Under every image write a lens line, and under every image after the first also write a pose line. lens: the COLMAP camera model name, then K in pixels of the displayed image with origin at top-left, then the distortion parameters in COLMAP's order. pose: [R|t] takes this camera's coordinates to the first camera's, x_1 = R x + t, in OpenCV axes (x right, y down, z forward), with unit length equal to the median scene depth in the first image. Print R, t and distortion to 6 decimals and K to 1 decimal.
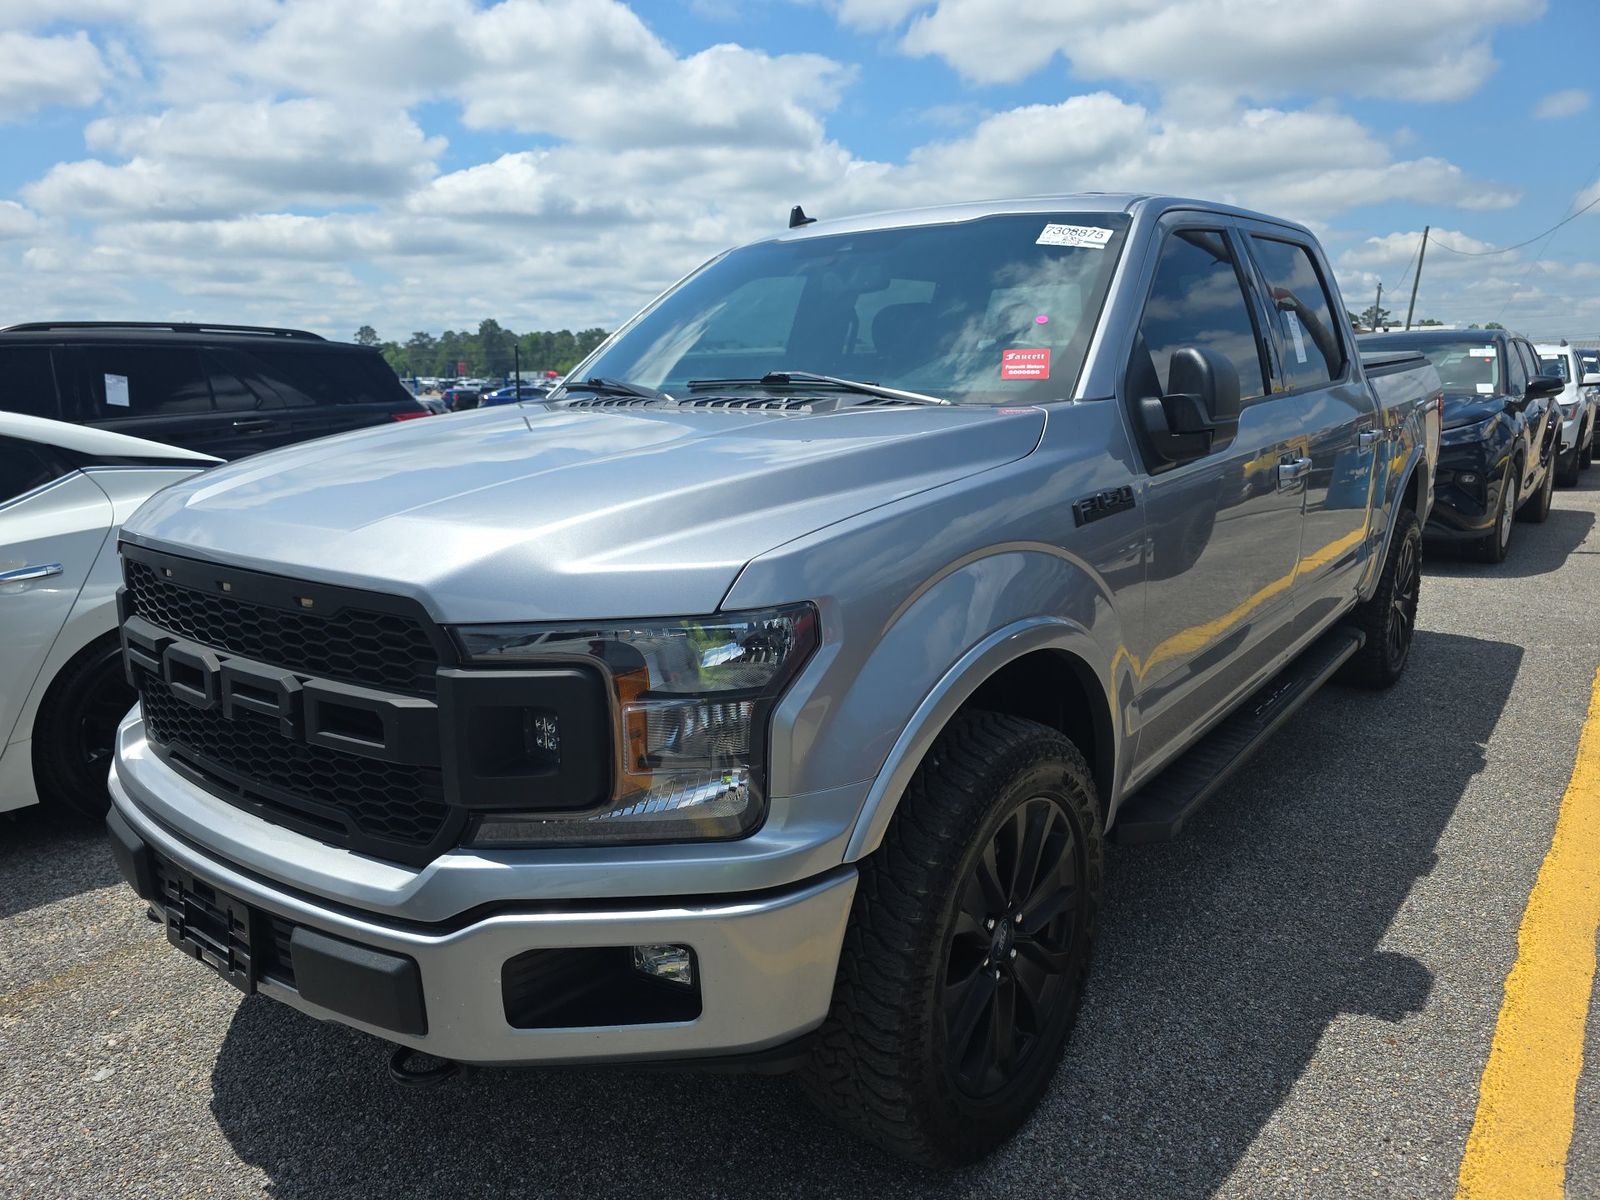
lens RADIAL K [[1090.5, 0, 800.0], [0, 1090.5, 600.0], [0, 0, 1]] dist [0.010677, 0.000043]
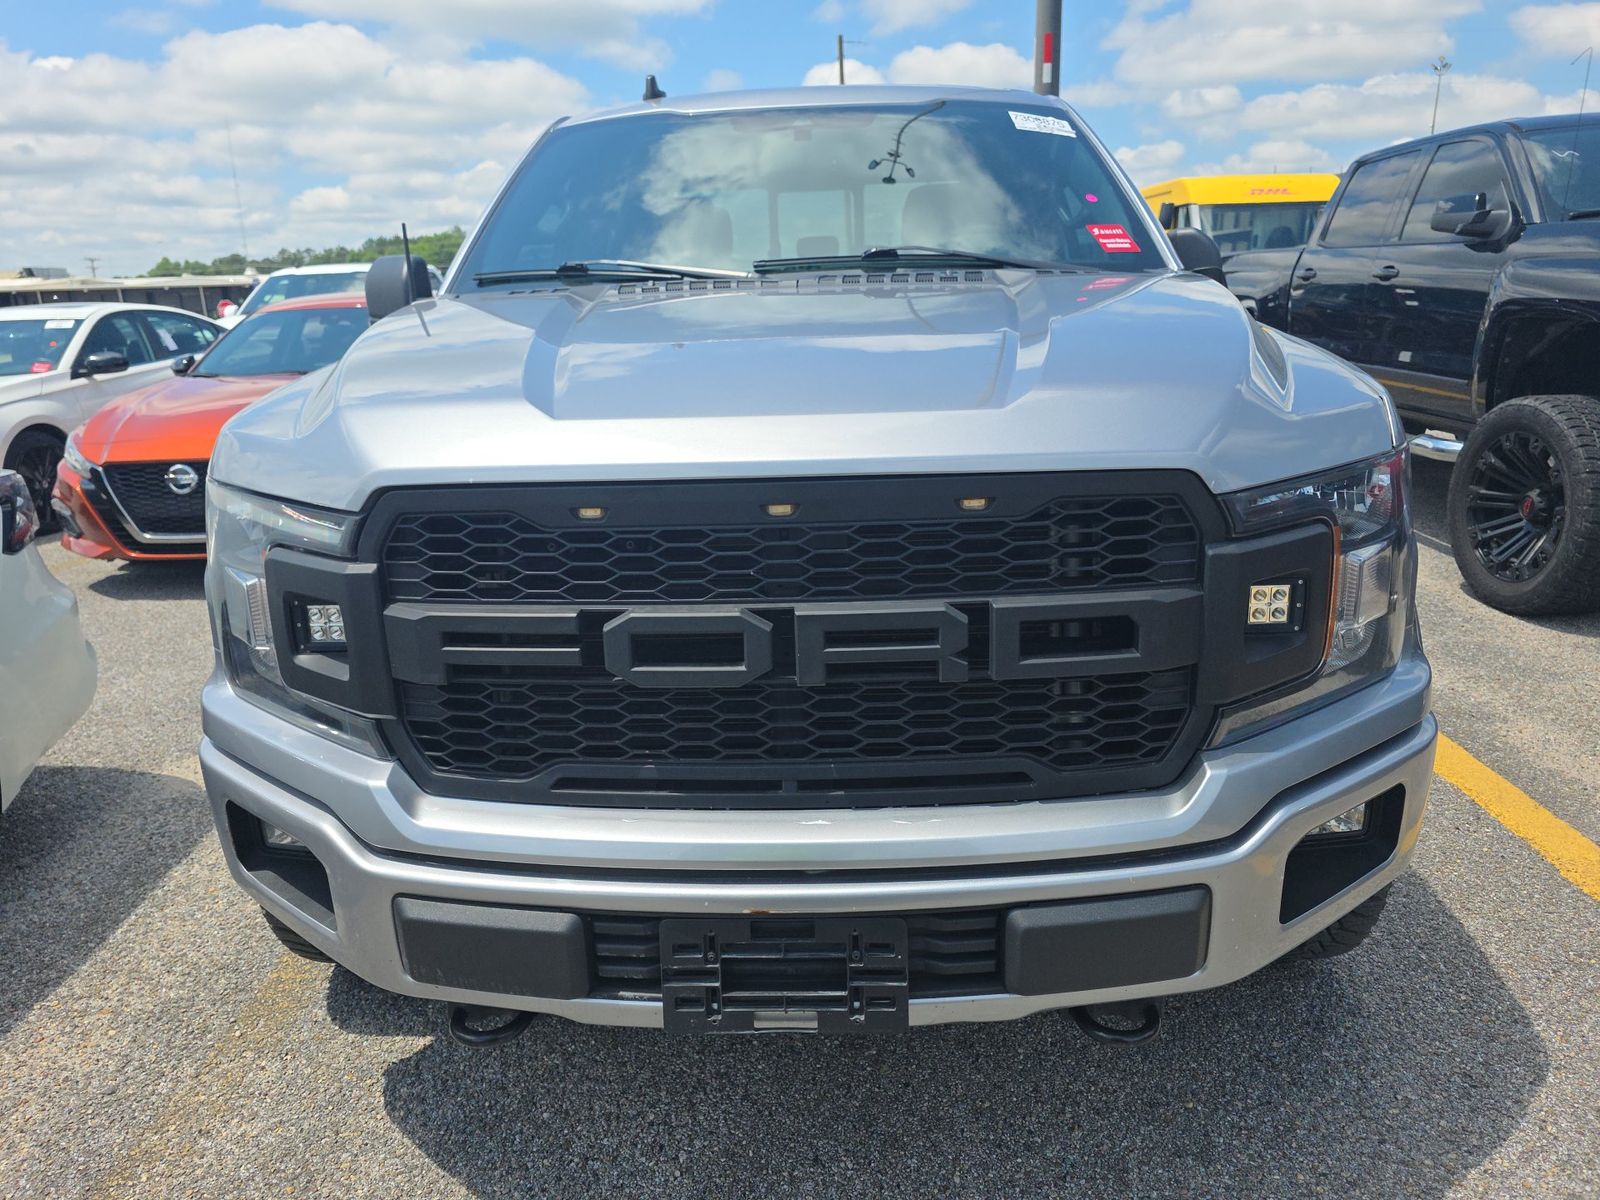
lens RADIAL K [[1080.9, 0, 805.5], [0, 1080.9, 571.4], [0, 0, 1]] dist [0.018041, 0.001867]
pose [[0.816477, -0.155874, 0.555939, -0.969612], [0.136388, 0.987688, 0.076622, -0.025179], [-0.561037, 0.013263, 0.827684, 0.426702]]
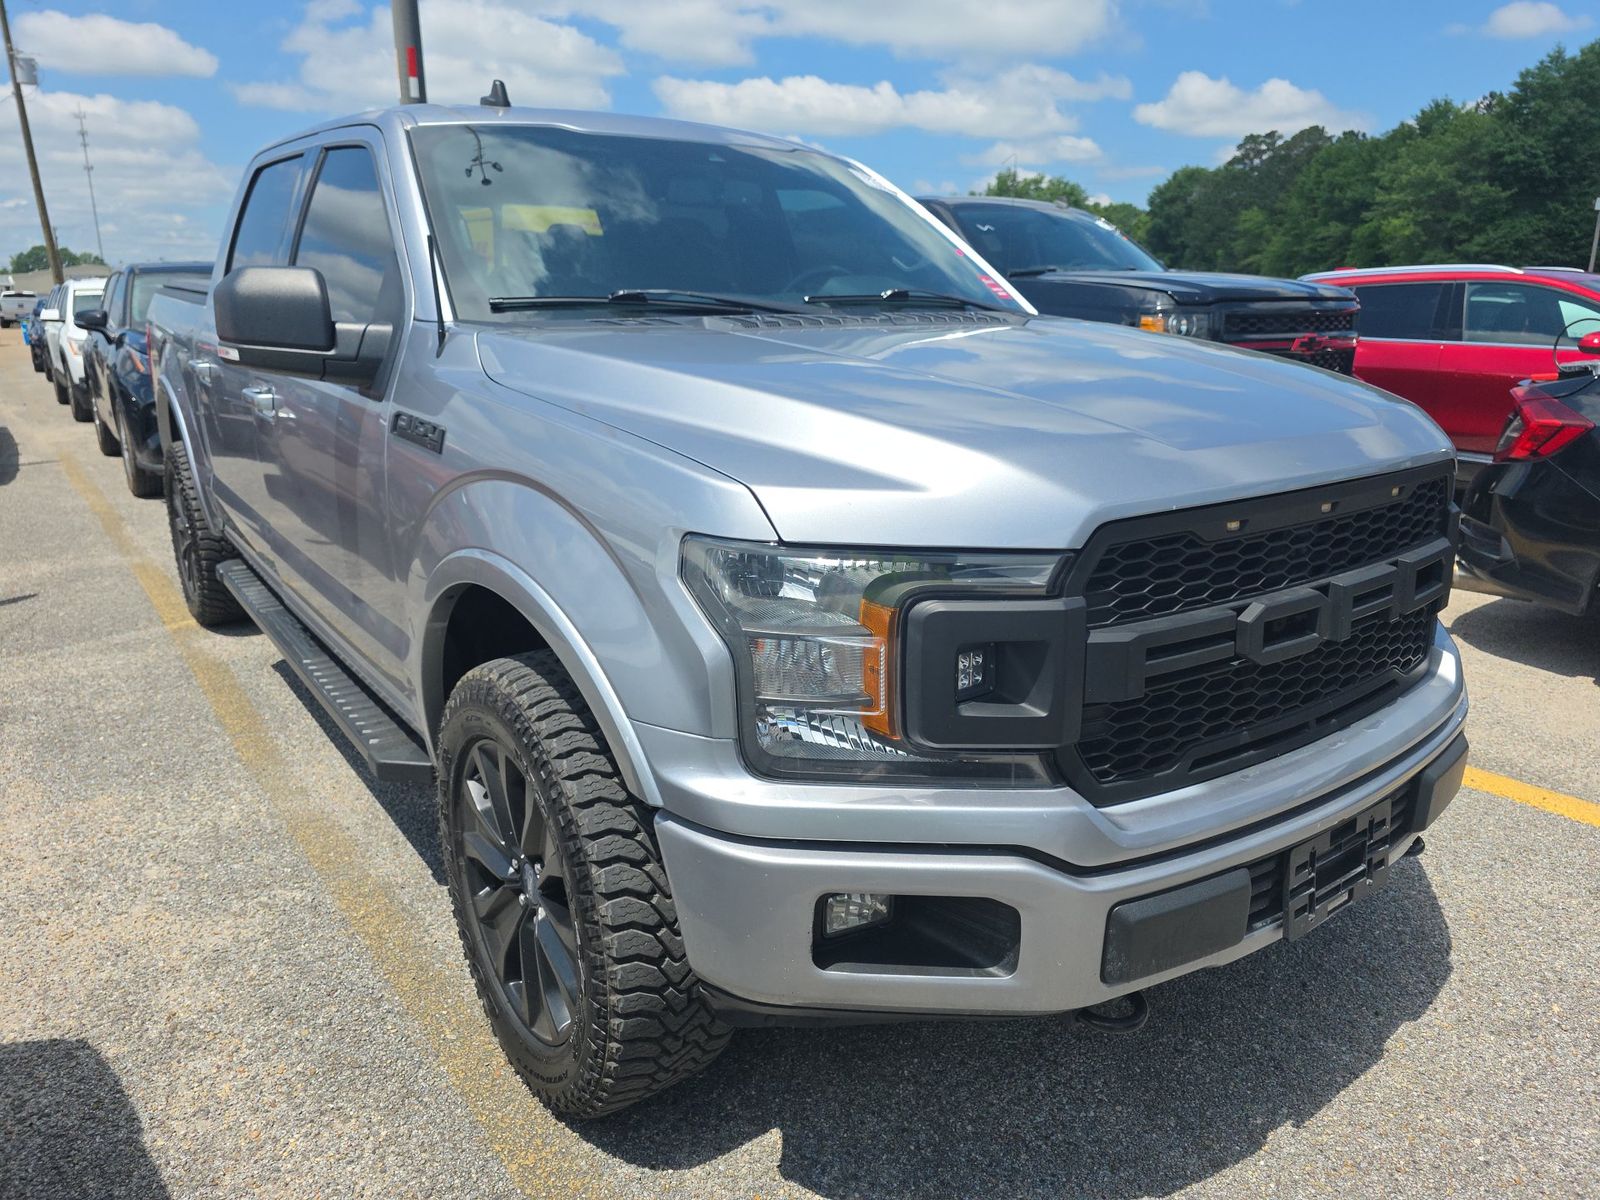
lens RADIAL K [[1090.5, 0, 800.0], [0, 1090.5, 600.0], [0, 0, 1]] dist [0.010677, 0.000043]
pose [[0.291125, -0.244337, 0.924957, -1.669694], [0.196946, 0.961433, 0.191985, -0.227486], [-0.936193, 0.126275, 0.328019, 1.246297]]
